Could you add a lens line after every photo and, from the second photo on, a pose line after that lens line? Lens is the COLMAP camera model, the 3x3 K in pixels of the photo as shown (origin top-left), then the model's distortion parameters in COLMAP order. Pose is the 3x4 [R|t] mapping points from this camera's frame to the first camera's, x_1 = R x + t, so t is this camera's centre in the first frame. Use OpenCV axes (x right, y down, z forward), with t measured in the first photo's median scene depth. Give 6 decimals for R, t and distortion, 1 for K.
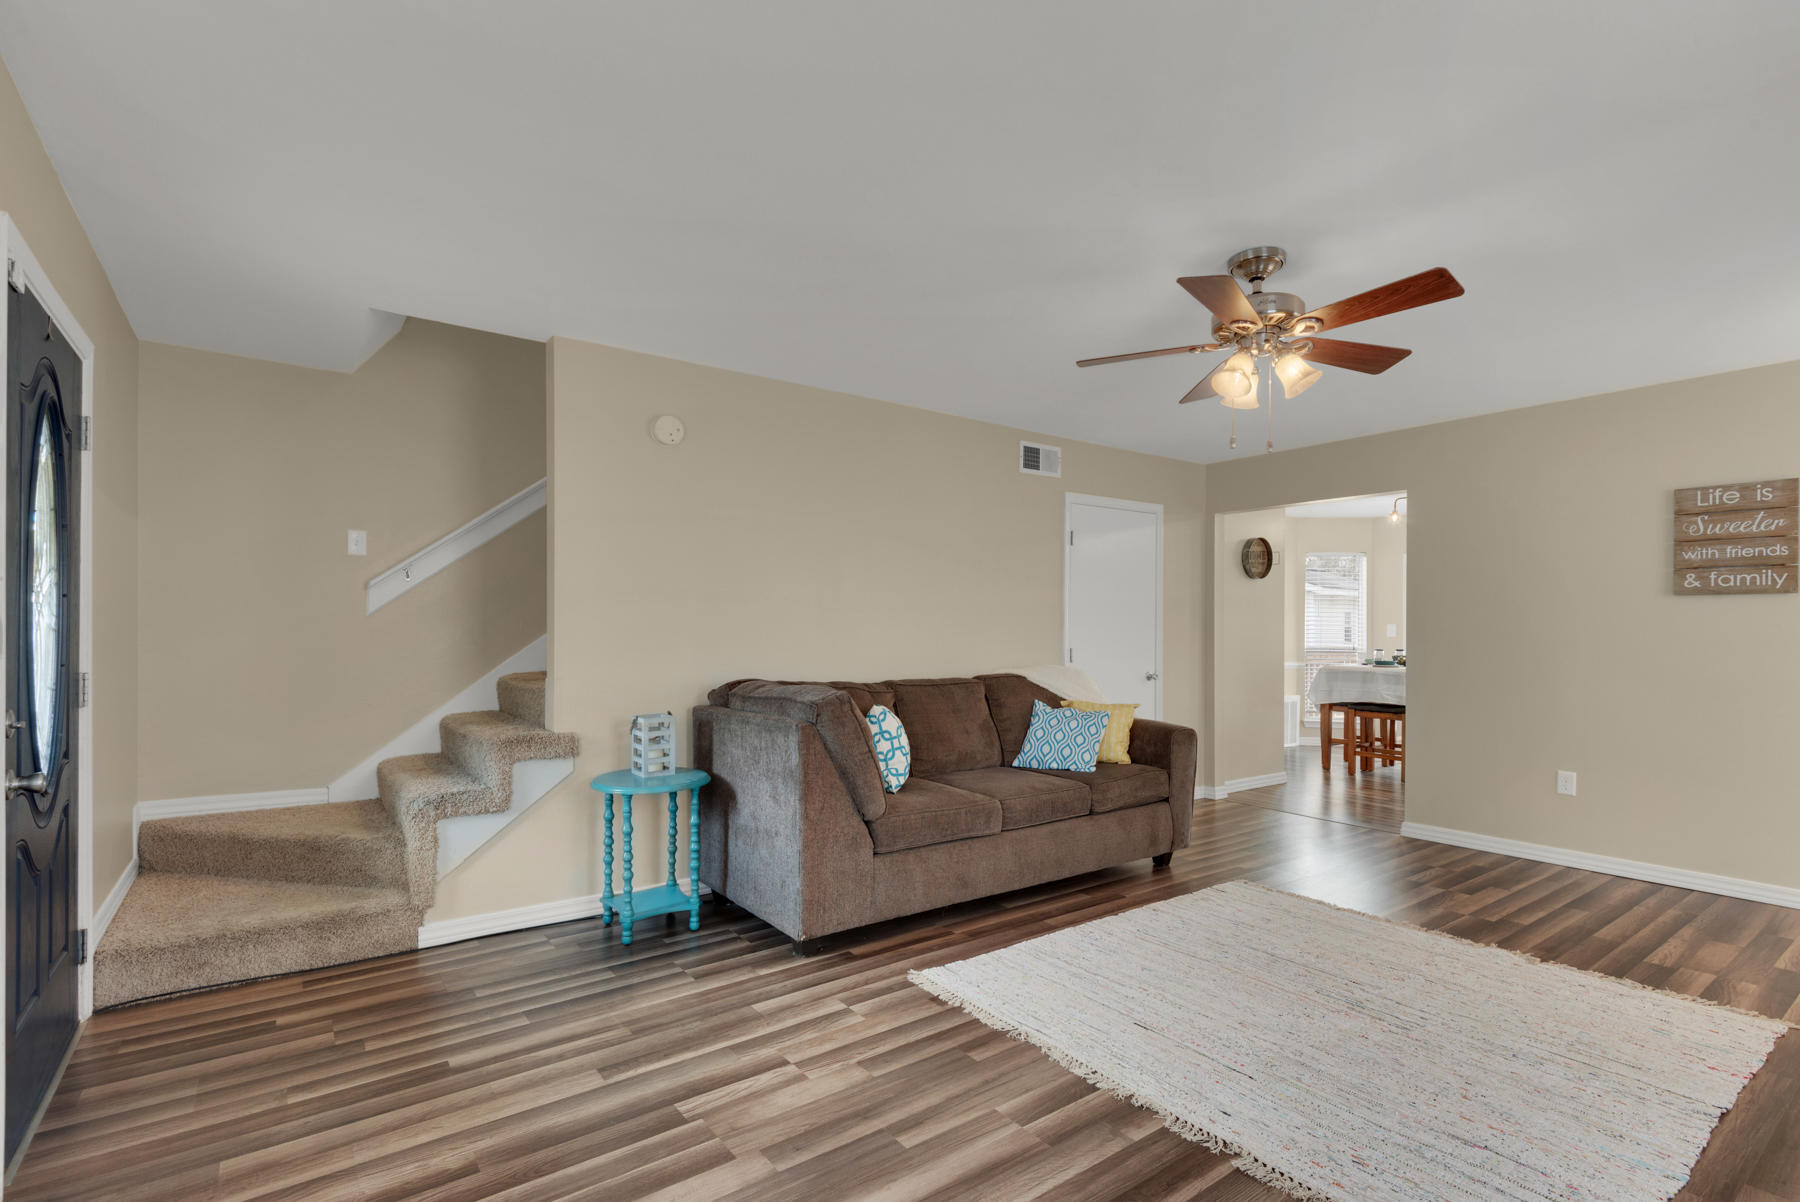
lens RADIAL K [[829.1, 0, 892.5], [0, 829.1, 618.4], [0, 0, 1]] dist [0.006103, 0.000694]
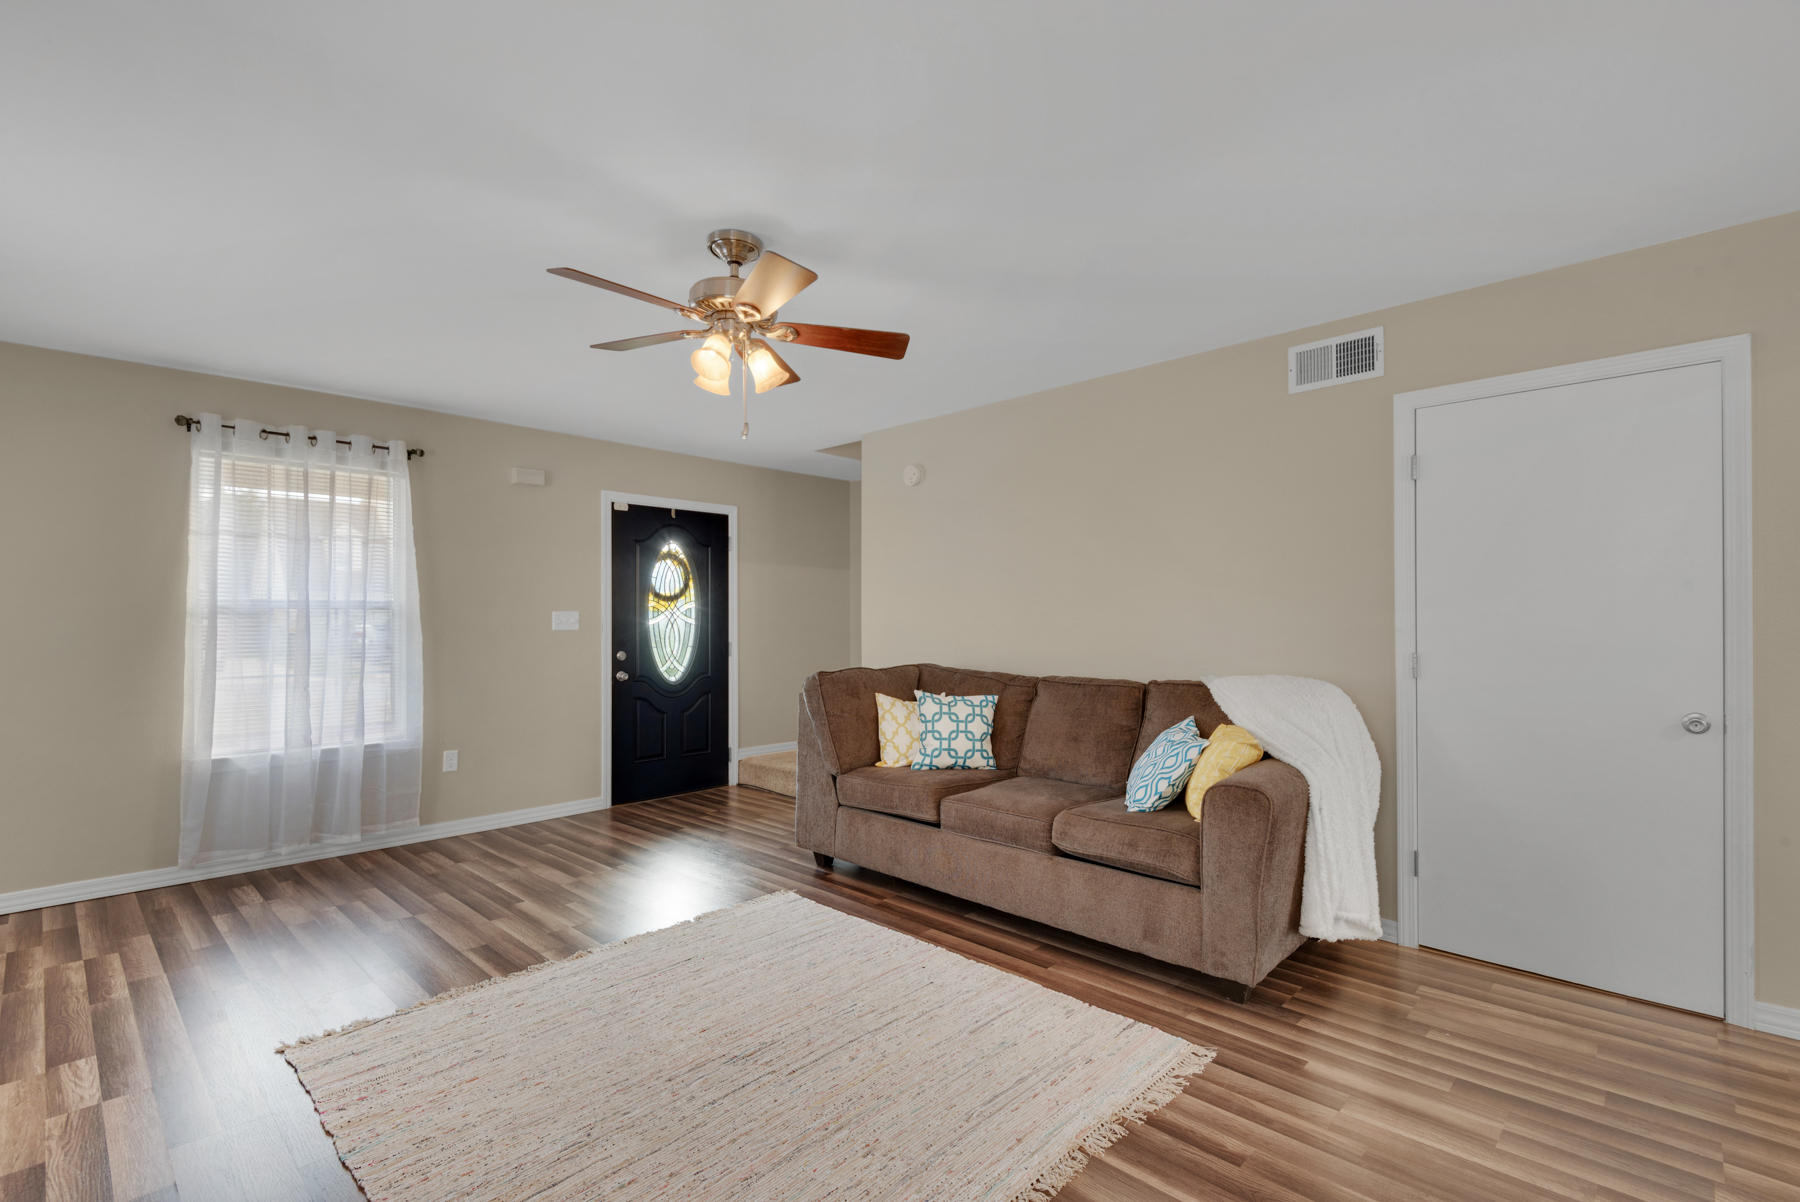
lens RADIAL K [[829.1, 0, 885.3], [0, 829.1, 592.6], [0, 0, 1]] dist [0.006103, 0.000694]
pose [[0.177633, -0.043708, -0.983126, 0.993631], [-0.010259, 0.998877, -0.046262, 0.033110], [0.984043, 0.018303, 0.176985, 0.711349]]
